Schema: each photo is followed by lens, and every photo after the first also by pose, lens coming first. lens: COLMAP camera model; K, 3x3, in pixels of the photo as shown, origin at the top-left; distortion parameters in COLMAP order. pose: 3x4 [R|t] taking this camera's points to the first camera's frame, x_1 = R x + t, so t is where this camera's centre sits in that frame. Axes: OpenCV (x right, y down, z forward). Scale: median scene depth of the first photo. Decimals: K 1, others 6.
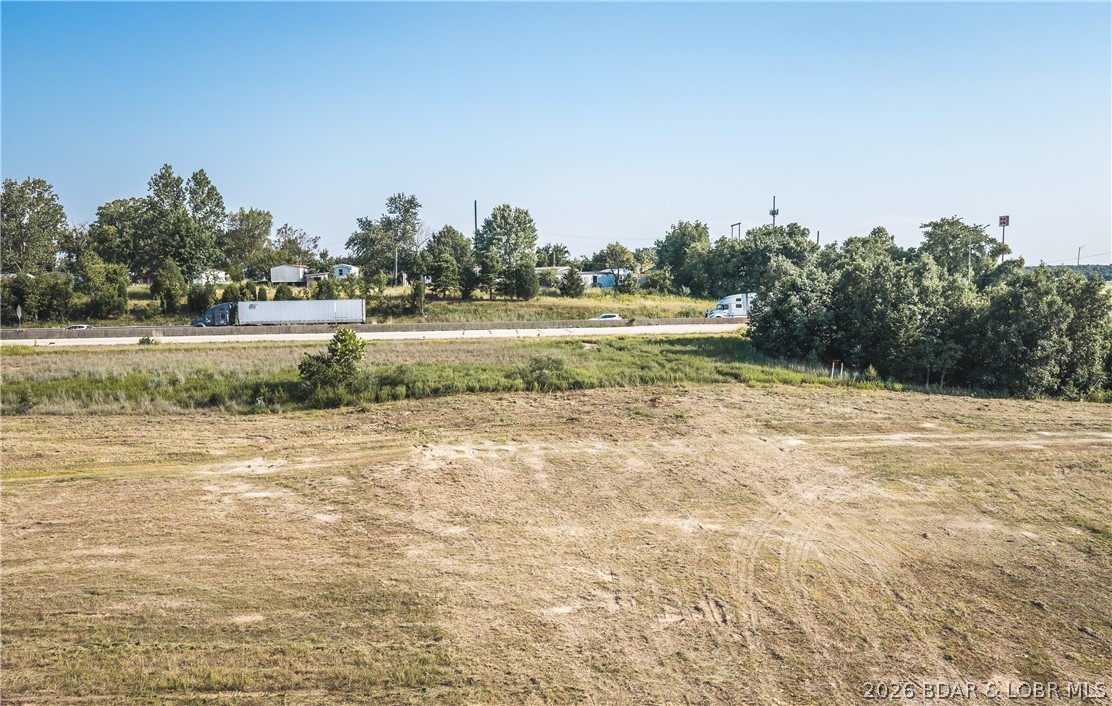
lens RADIAL K [[924.0, 0, 556.0], [0, 924.0, 353.0], [0, 0, 1]] dist [0.017098, -0.022473]
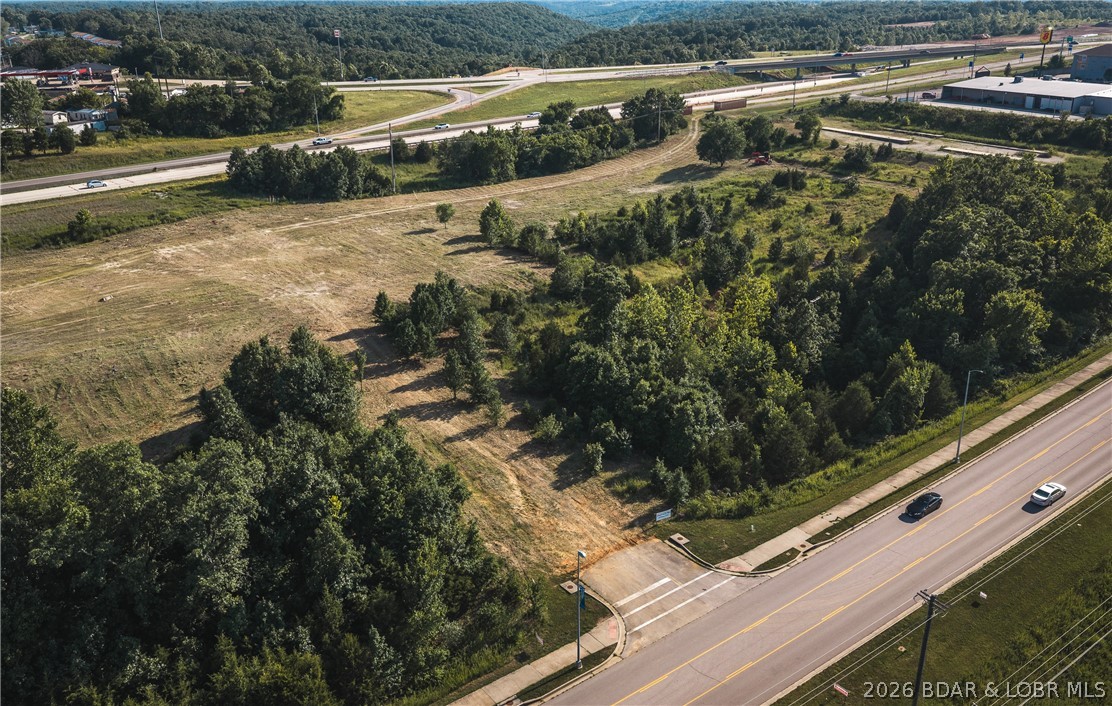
lens RADIAL K [[924.0, 0, 556.0], [0, 924.0, 353.0], [0, 0, 1]] dist [0.017098, -0.022473]
pose [[0.799351, -0.221038, 0.558731, -0.731492], [0.051689, 0.951727, 0.302561, -0.370665], [-0.598637, -0.212972, 0.772189, -1.915317]]
